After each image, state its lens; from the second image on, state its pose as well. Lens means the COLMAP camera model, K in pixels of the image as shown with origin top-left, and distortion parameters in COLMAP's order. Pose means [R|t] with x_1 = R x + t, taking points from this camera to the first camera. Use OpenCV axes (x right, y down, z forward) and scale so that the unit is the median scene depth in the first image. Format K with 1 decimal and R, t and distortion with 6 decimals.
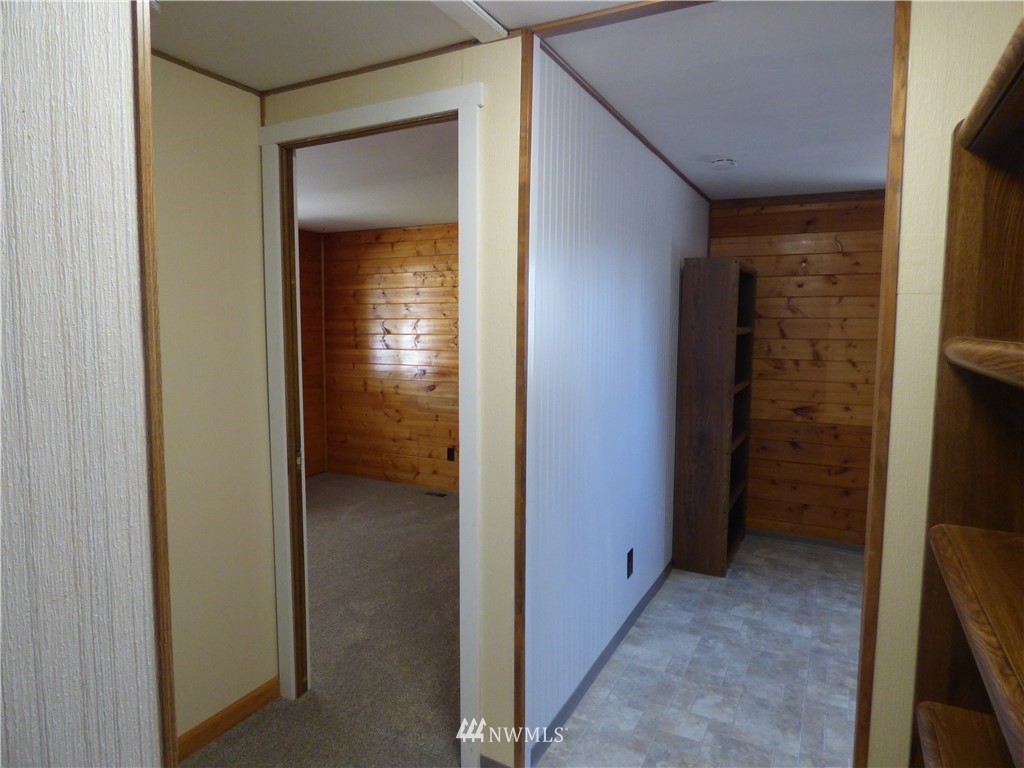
lens RADIAL K [[621.8, 0, 512.3], [0, 621.8, 375.4], [0, 0, 1]] dist [-0.005396, -0.011591]
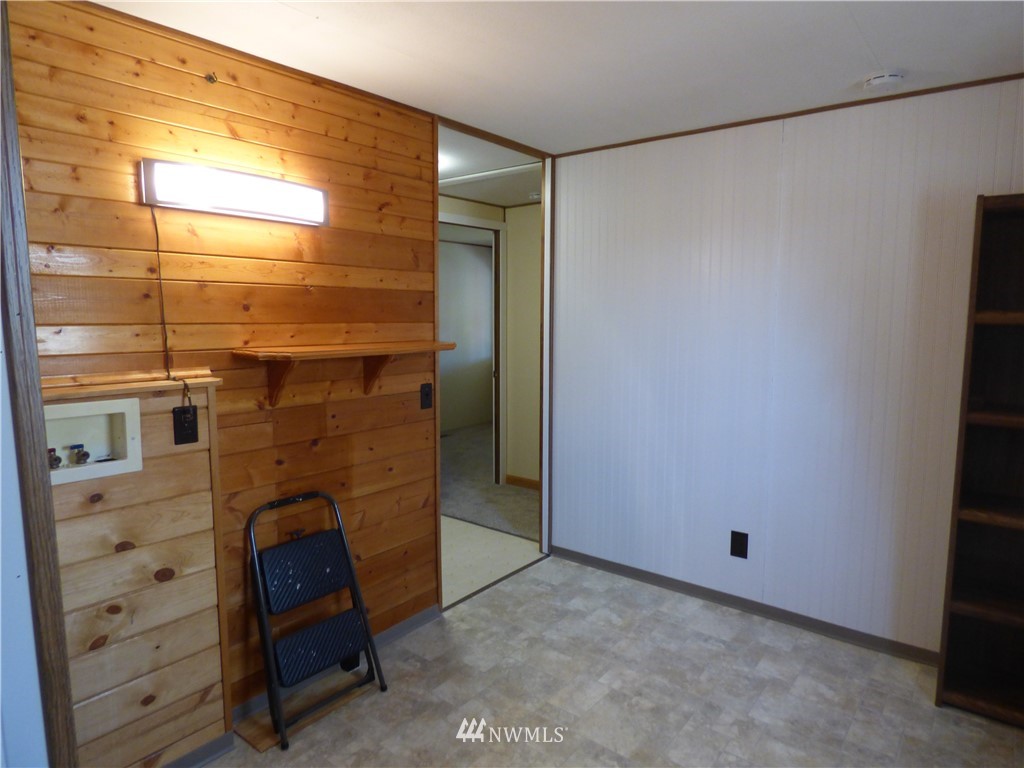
lens RADIAL K [[621.8, 0, 506.1], [0, 621.8, 376.3], [0, 0, 1]] dist [-0.005396, -0.011591]
pose [[-0.195744, 0.096706, -0.975875, 1.272385], [-0.082461, 0.989978, 0.114644, -0.052366], [0.977182, 0.102912, -0.185808, 0.827708]]
